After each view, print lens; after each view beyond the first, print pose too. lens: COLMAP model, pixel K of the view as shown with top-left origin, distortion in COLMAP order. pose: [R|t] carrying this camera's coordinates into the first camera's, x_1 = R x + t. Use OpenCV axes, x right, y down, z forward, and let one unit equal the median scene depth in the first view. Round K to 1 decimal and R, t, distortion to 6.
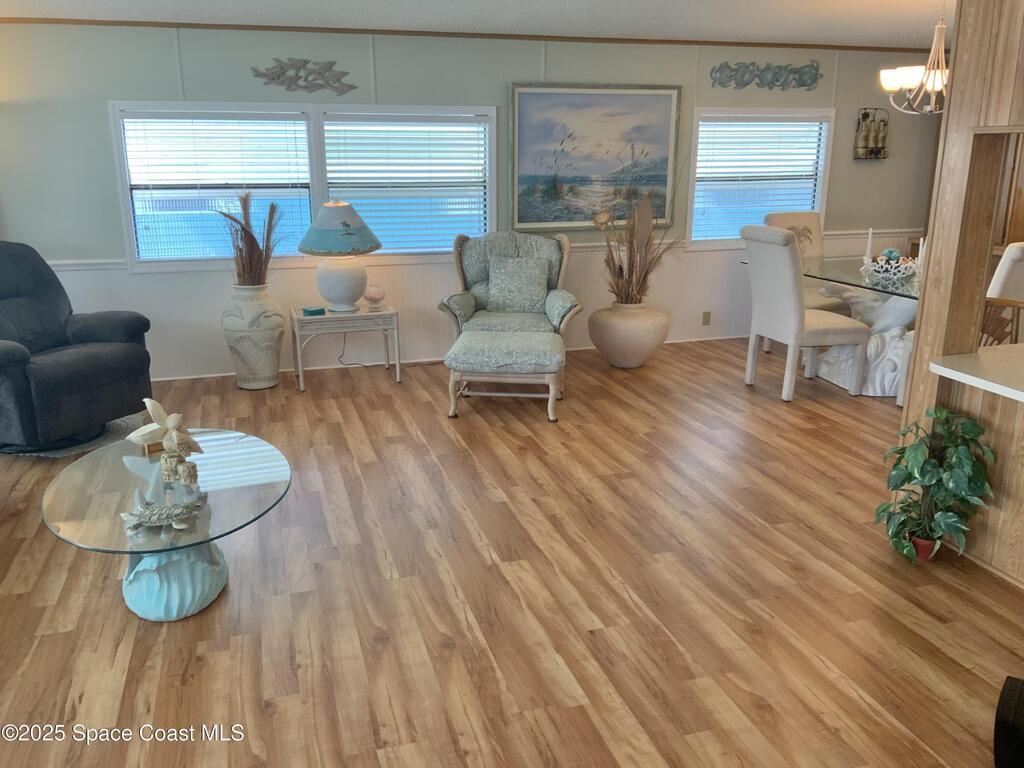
lens RADIAL K [[868.9, 0, 515.9], [0, 868.9, 394.5], [0, 0, 1]] dist [0.089060, -0.140179]
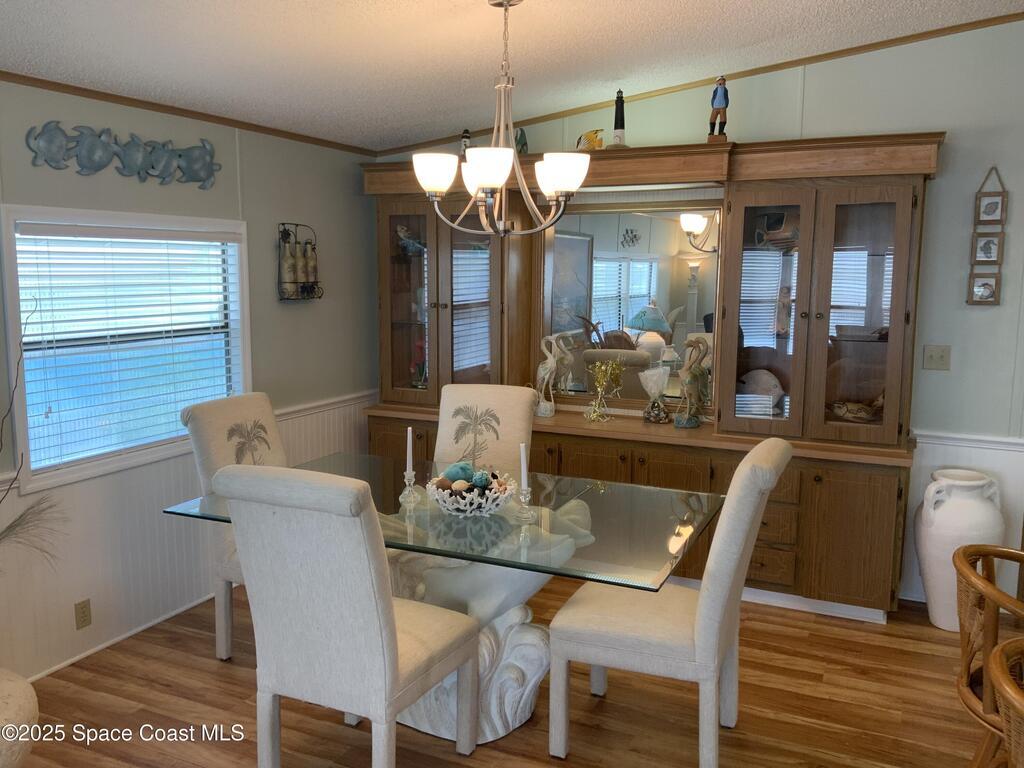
lens RADIAL K [[868.9, 0, 481.4], [0, 868.9, 388.5], [0, 0, 1]] dist [0.089060, -0.140179]
pose [[0.698381, -0.095927, 0.709268, 0.033761], [0.190361, 0.980179, -0.054872, -0.144251], [-0.689947, 0.173338, 0.702800, 0.472856]]
